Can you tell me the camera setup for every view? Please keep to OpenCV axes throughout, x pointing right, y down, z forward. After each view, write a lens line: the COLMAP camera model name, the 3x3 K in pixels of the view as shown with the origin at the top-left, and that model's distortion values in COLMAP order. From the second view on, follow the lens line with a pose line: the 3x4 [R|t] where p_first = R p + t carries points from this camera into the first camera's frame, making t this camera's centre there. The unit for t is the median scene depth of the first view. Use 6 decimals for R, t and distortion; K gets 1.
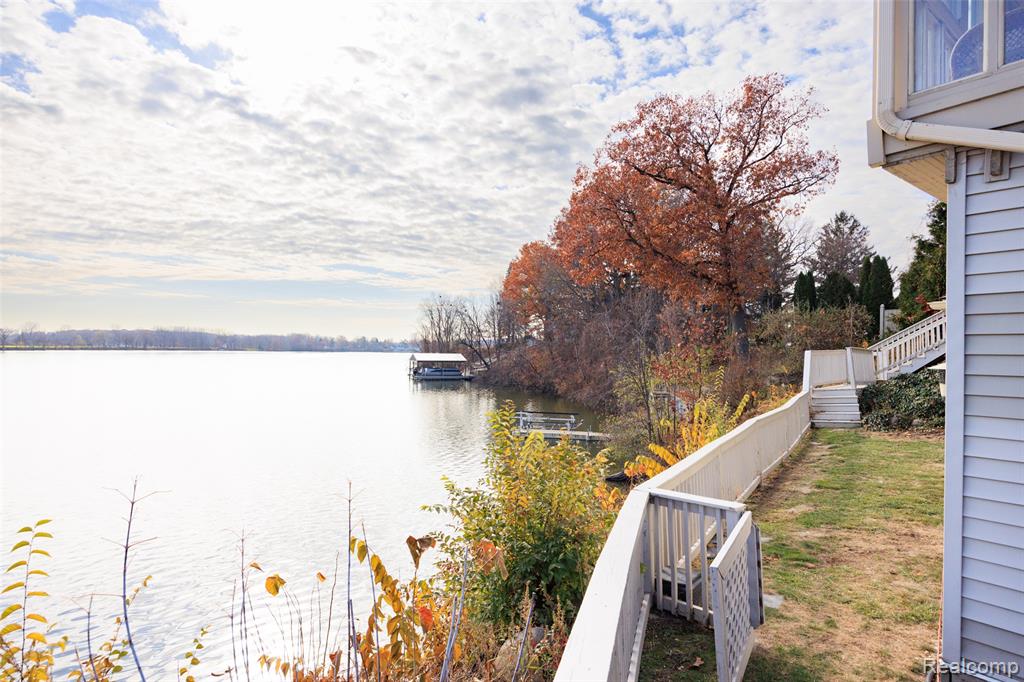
lens RADIAL K [[555.7, 0, 512.0], [0, 555.7, 342.0], [0, 0, 1]] dist [-0.011474, -0.000309]
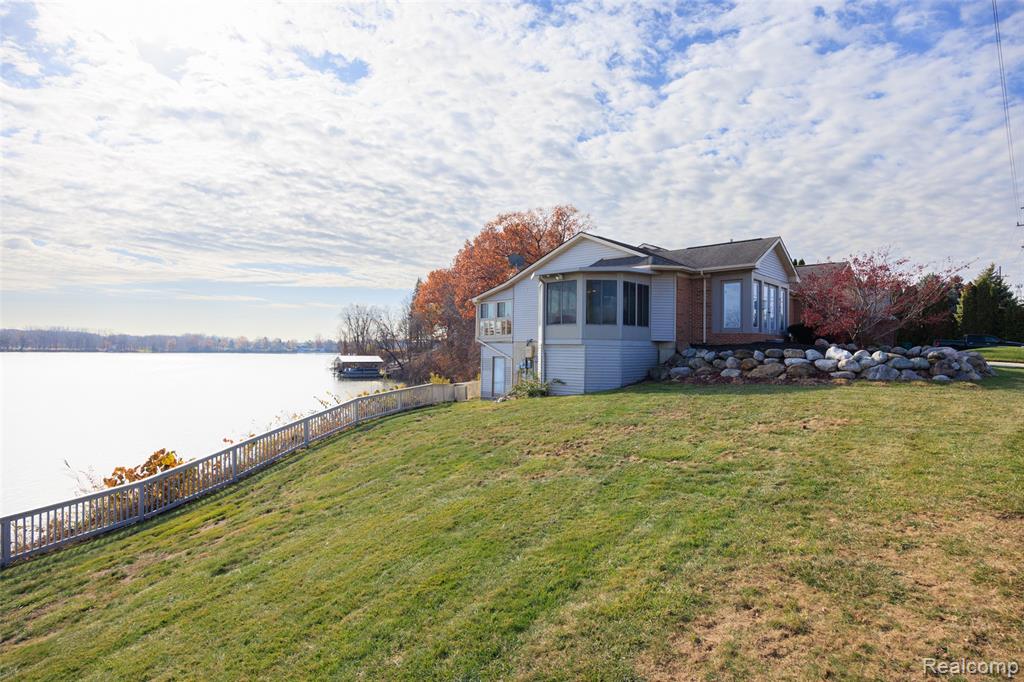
lens RADIAL K [[545.5, 0, 508.3], [0, 545.5, 341.1], [0, 0, 1]] dist [-0.005008, -0.000268]
pose [[0.986391, 0.000580, 0.164417, -0.021358], [-0.000315, 0.999999, -0.001634, -0.025696], [-0.164417, 0.001560, 0.986390, -0.637402]]
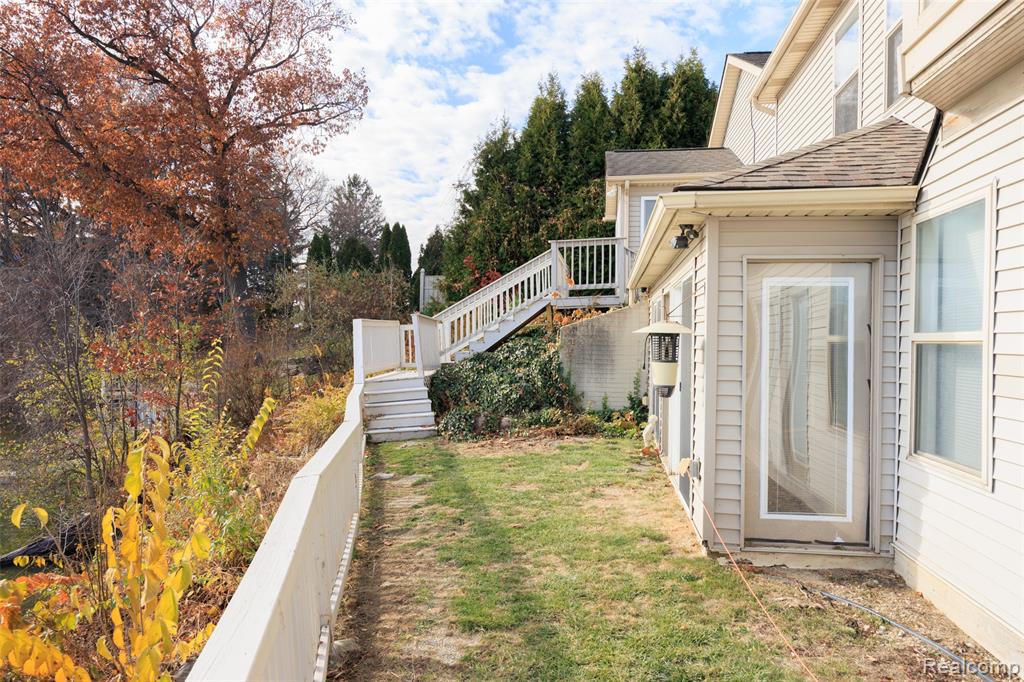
lens RADIAL K [[713.5, 0, 506.7], [0, 713.5, 335.7], [0, 0, 1]] dist [0.020442, -0.001658]
pose [[0.731752, 0.000708, 0.681571, 0.032348], [-0.013310, 0.999824, 0.013252, 0.006600], [-0.681441, -0.018769, 0.731632, 0.088451]]
